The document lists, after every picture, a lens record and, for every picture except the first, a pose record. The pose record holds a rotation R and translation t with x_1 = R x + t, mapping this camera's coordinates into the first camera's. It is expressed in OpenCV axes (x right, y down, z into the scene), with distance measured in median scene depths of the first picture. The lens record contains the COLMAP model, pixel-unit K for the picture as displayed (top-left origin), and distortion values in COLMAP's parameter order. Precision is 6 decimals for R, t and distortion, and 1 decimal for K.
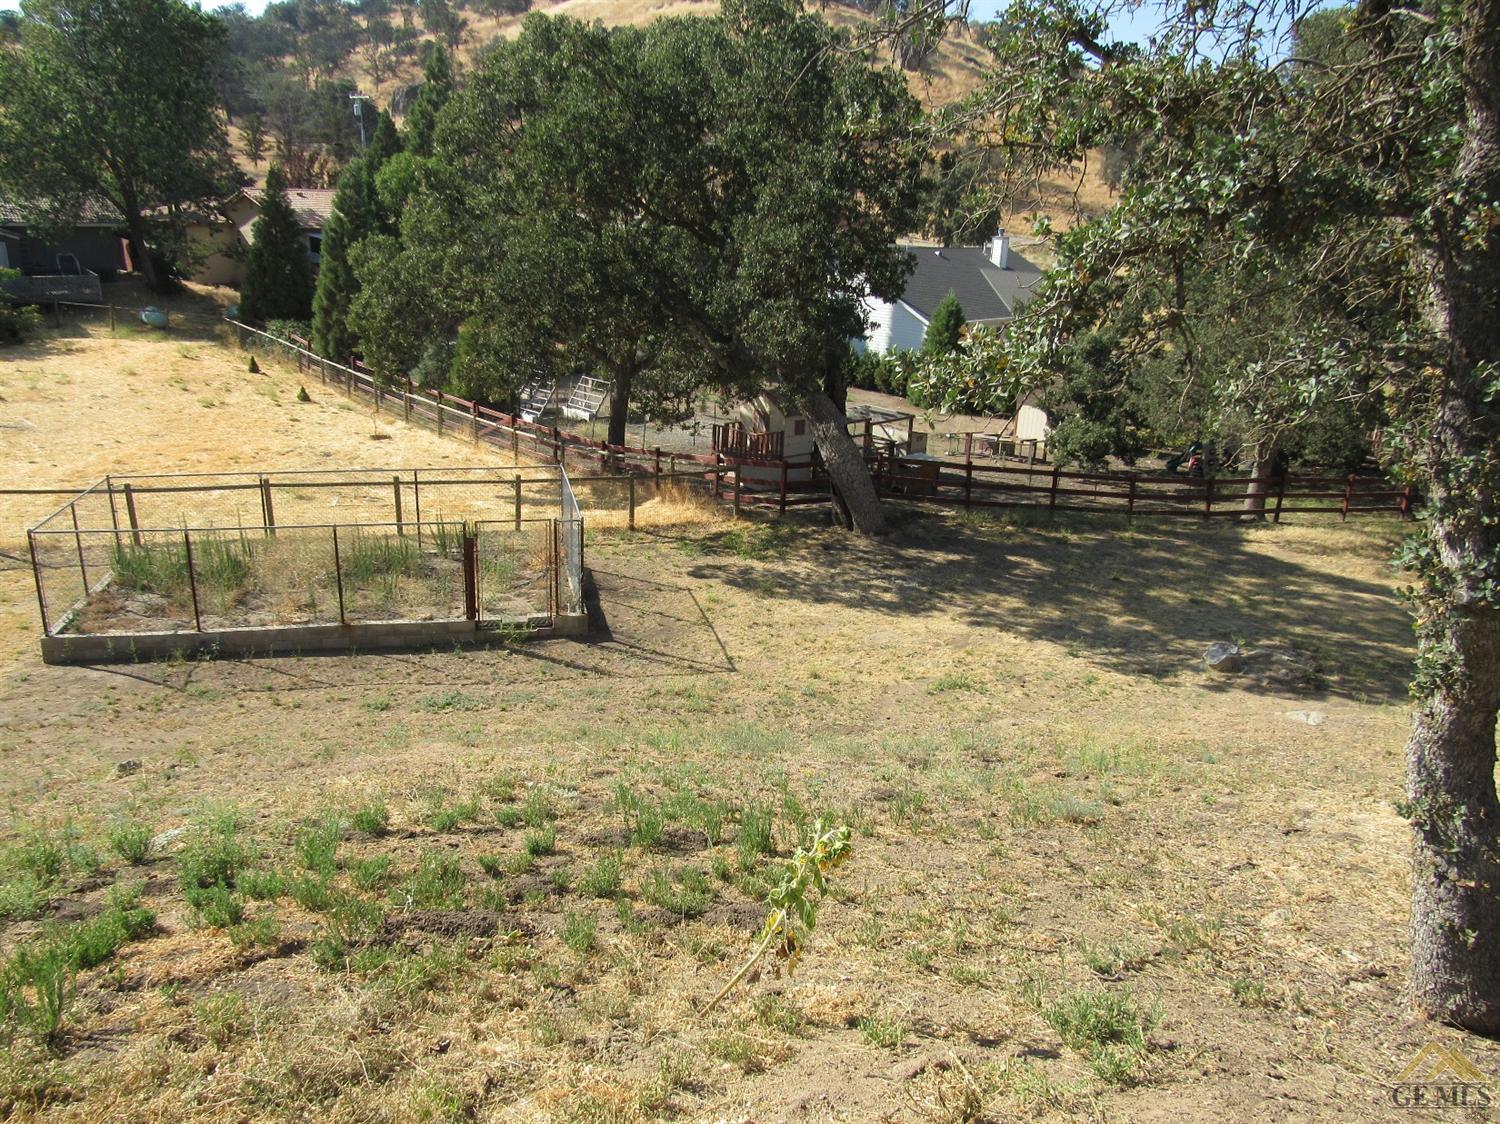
lens RADIAL K [[1090.2, 0, 748.7], [0, 1090.2, 554.3], [0, 0, 1]] dist [-0.020884, 0.007055]
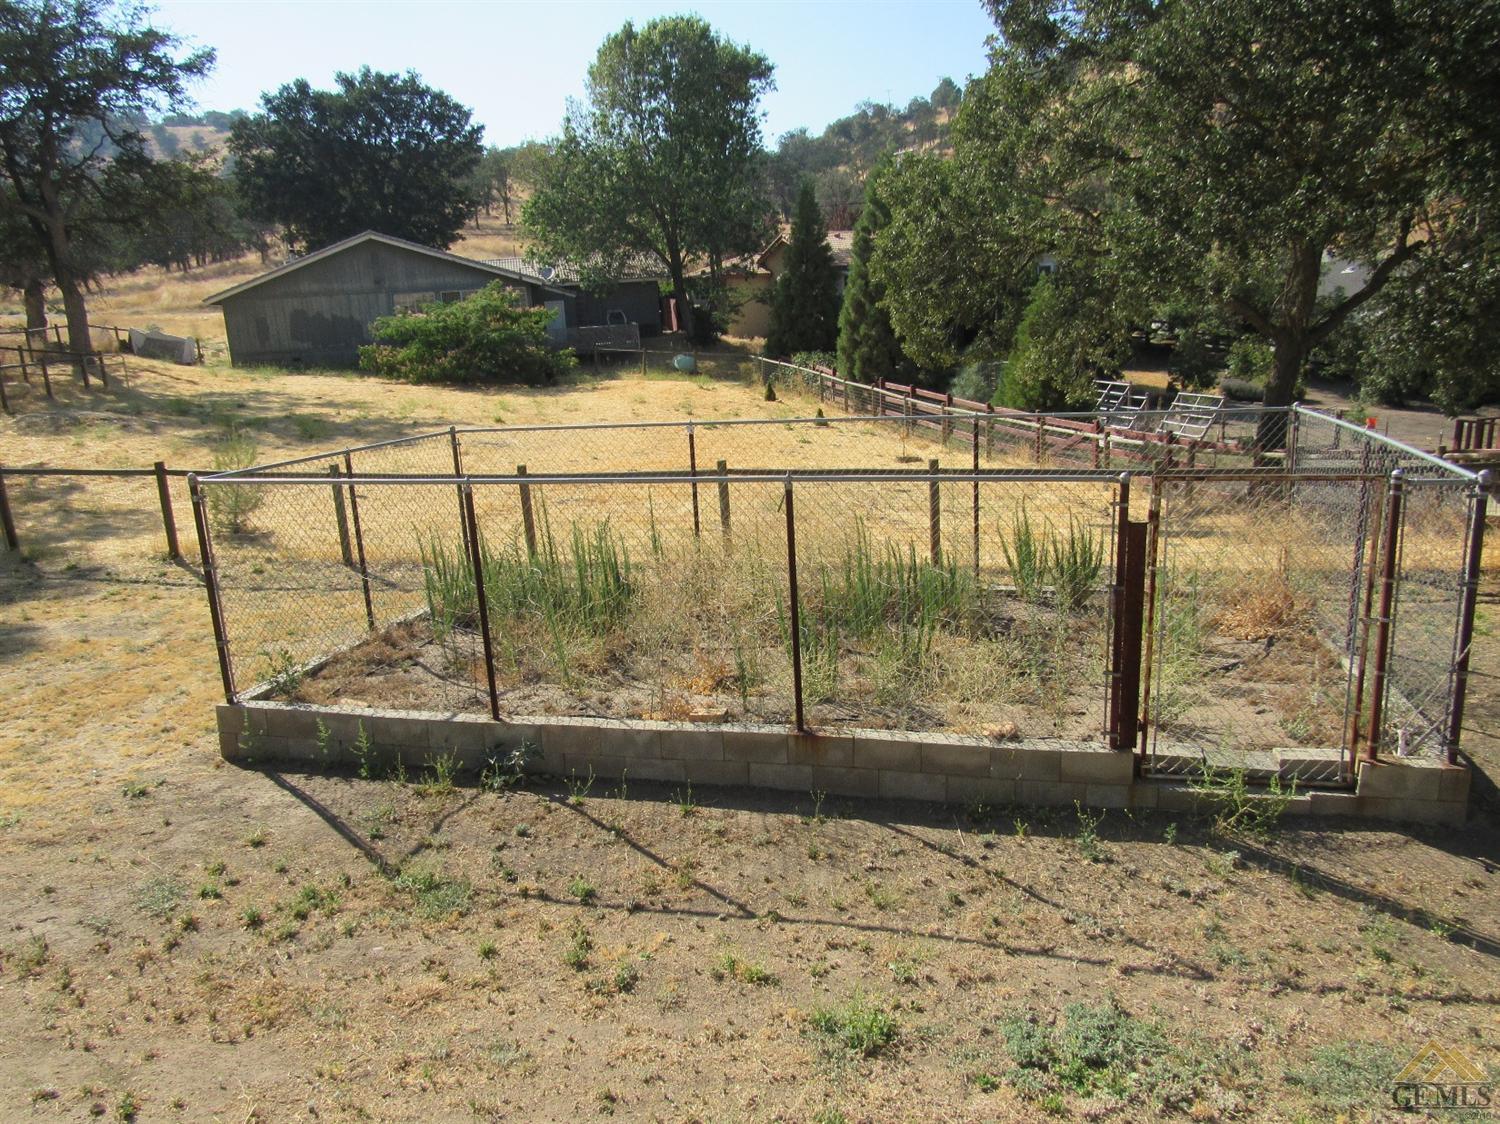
lens RADIAL K [[1081.9, 0, 749.8], [0, 1081.9, 545.9], [0, 0, 1]] dist [-0.013044, -0.000564]
pose [[0.891098, 0.018986, -0.453414, -0.204297], [-0.059743, 0.995337, -0.075735, 0.026351], [0.449861, 0.094576, 0.888077, 0.615367]]
